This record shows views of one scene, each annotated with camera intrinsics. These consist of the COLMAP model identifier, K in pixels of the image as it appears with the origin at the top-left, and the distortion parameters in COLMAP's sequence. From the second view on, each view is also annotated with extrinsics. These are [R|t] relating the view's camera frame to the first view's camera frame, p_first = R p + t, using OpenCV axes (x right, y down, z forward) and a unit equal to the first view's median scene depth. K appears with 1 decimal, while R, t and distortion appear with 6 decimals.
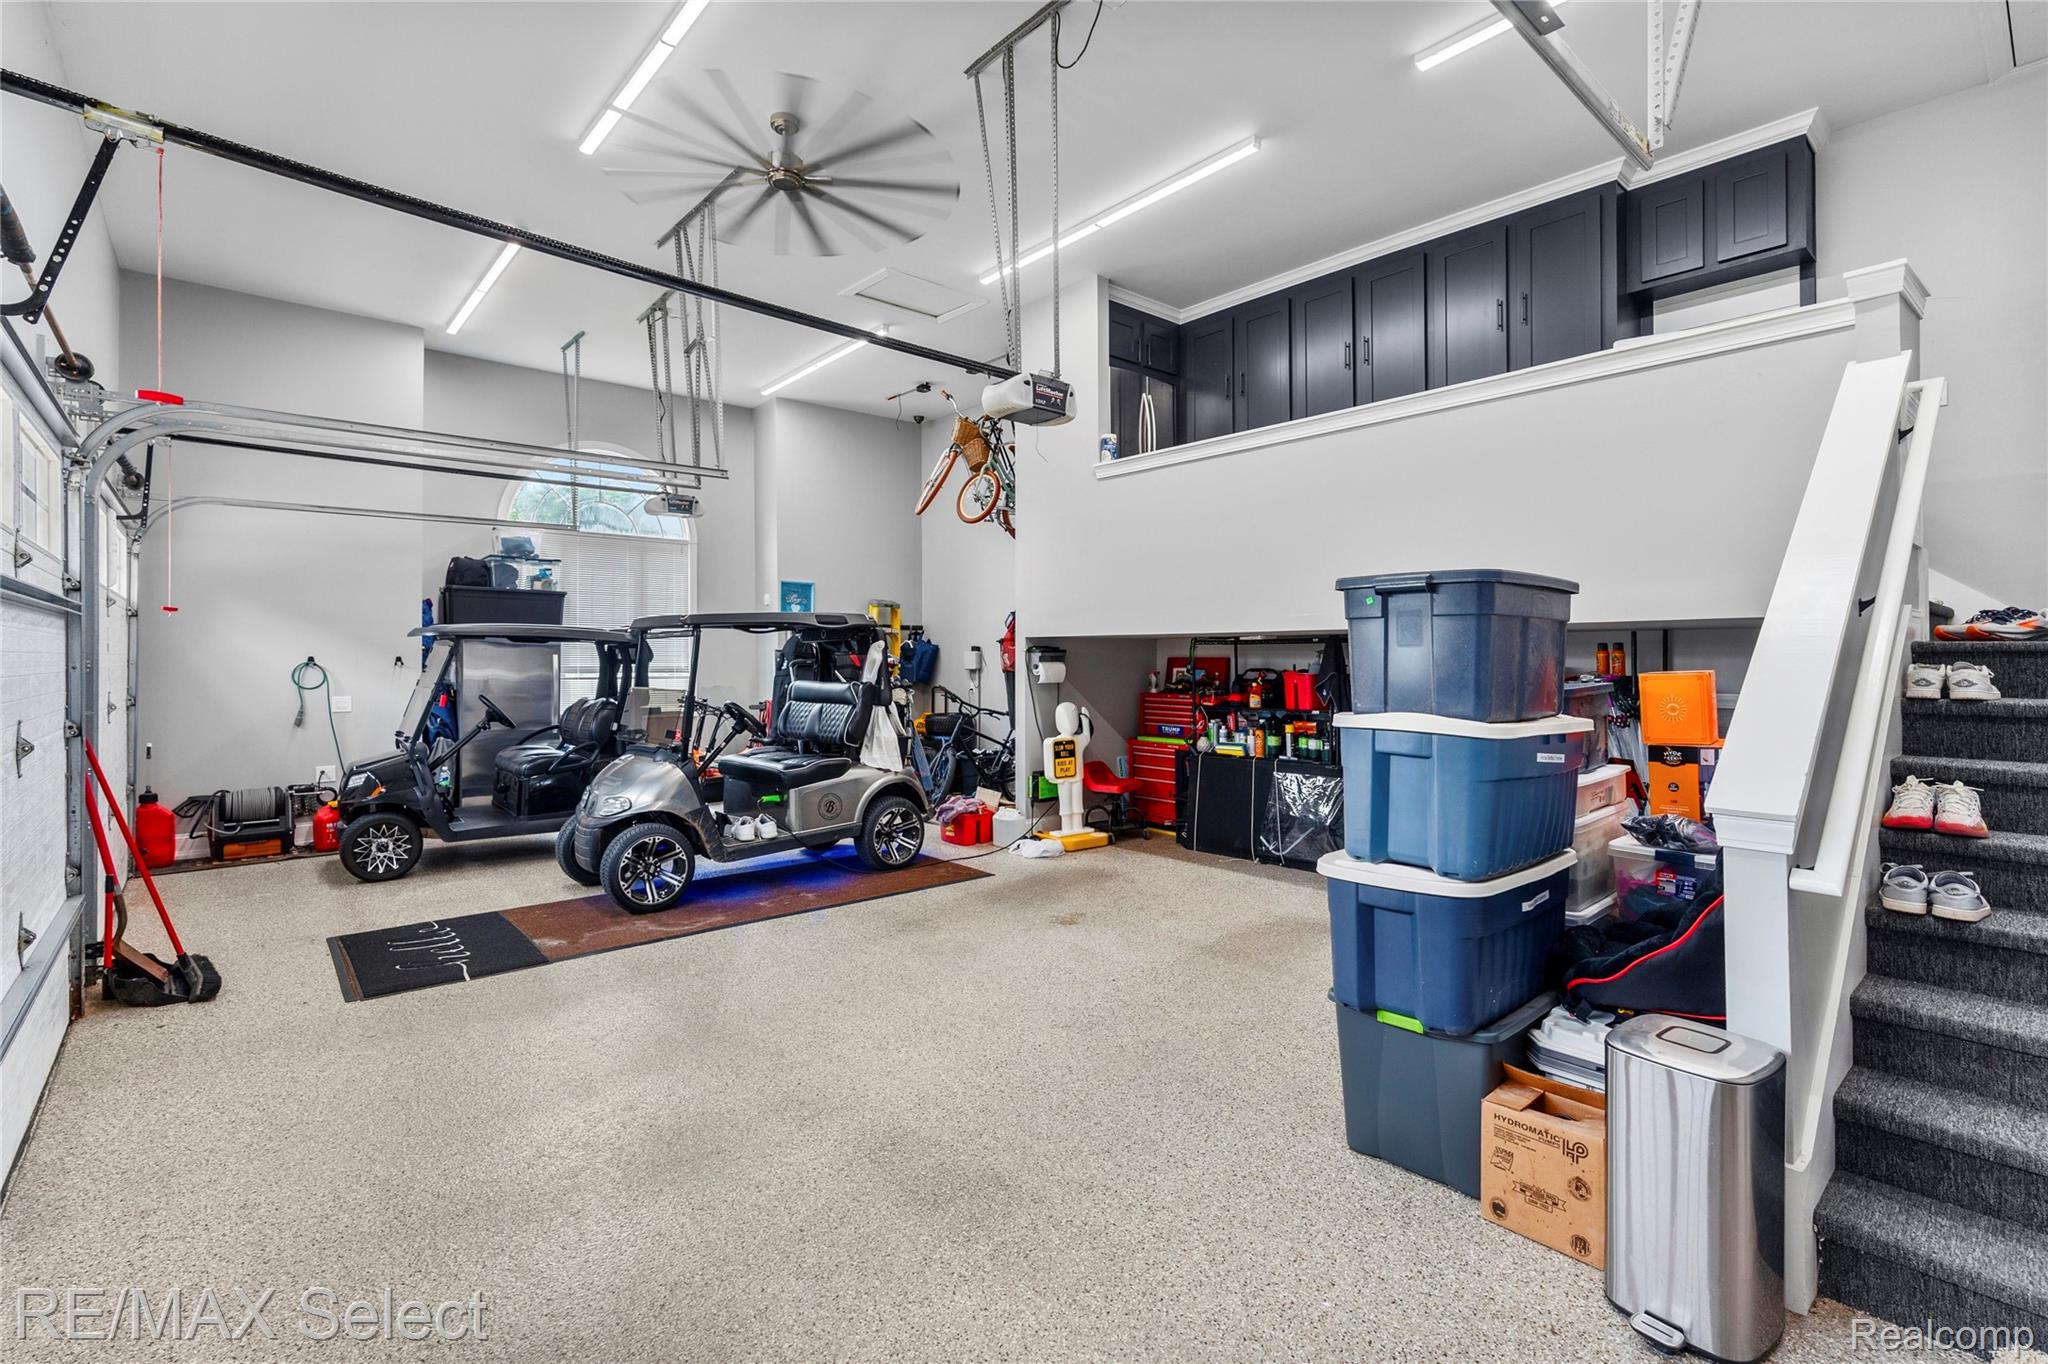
lens RADIAL K [[962.9, 0, 1028.5], [0, 962.9, 669.3], [0, 0, 1]] dist [-0.054785, 0.016707]
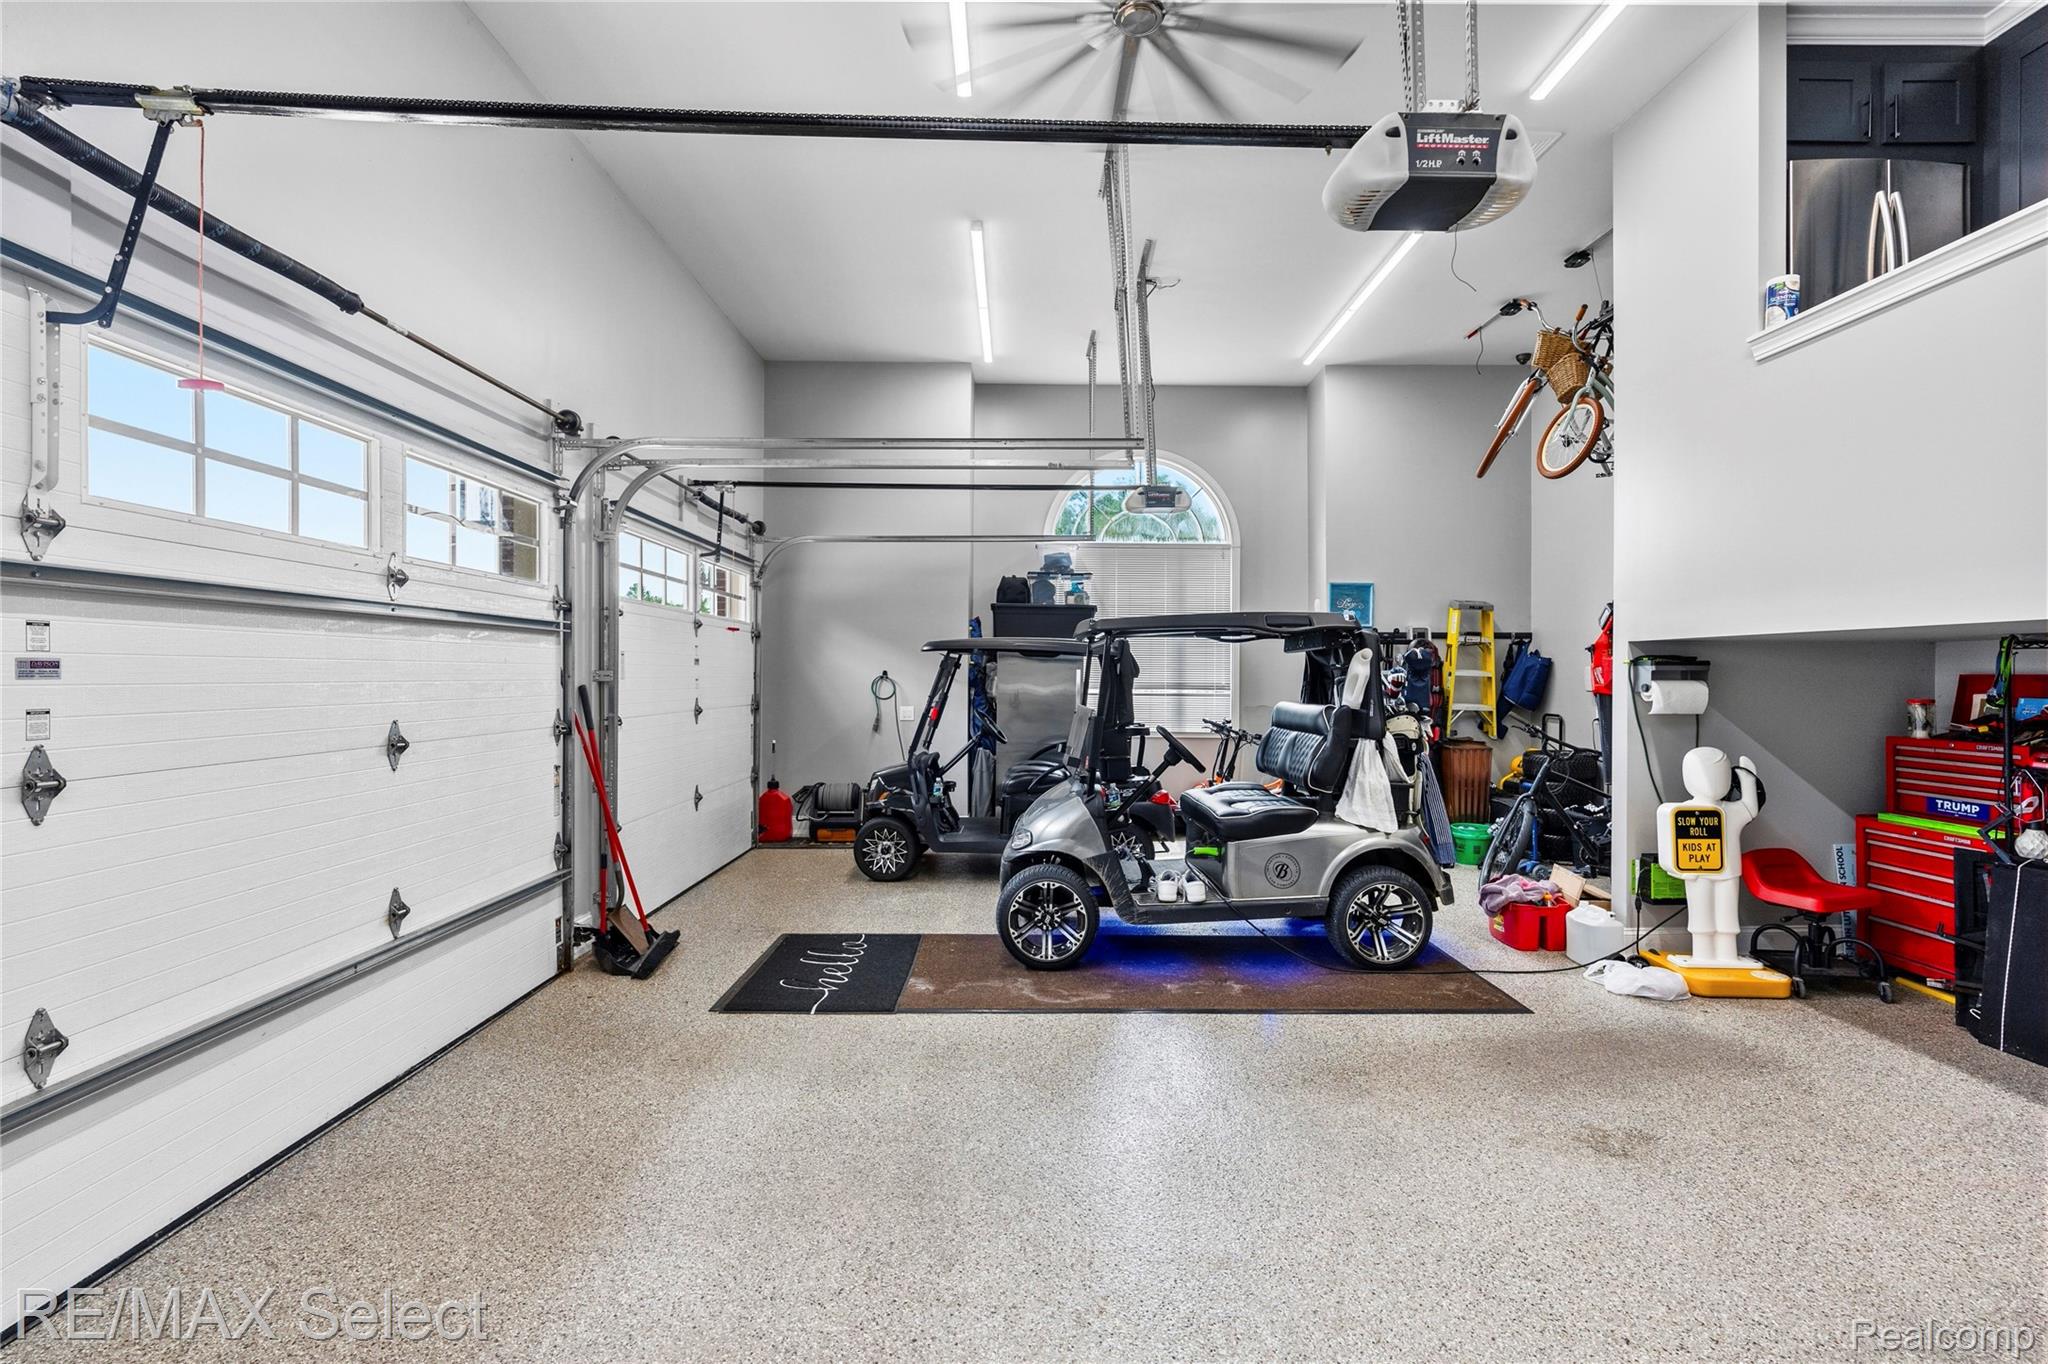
lens RADIAL K [[922.8, 0, 1018.0], [0, 922.8, 682.7], [0, 0, 1]] dist [-0.013000, 0.001308]
pose [[0.746761, 0.009277, -0.665028, 0.099936], [-0.013144, 0.999913, -0.000811, -0.000066], [0.664963, 0.009346, 0.746818, 0.279771]]
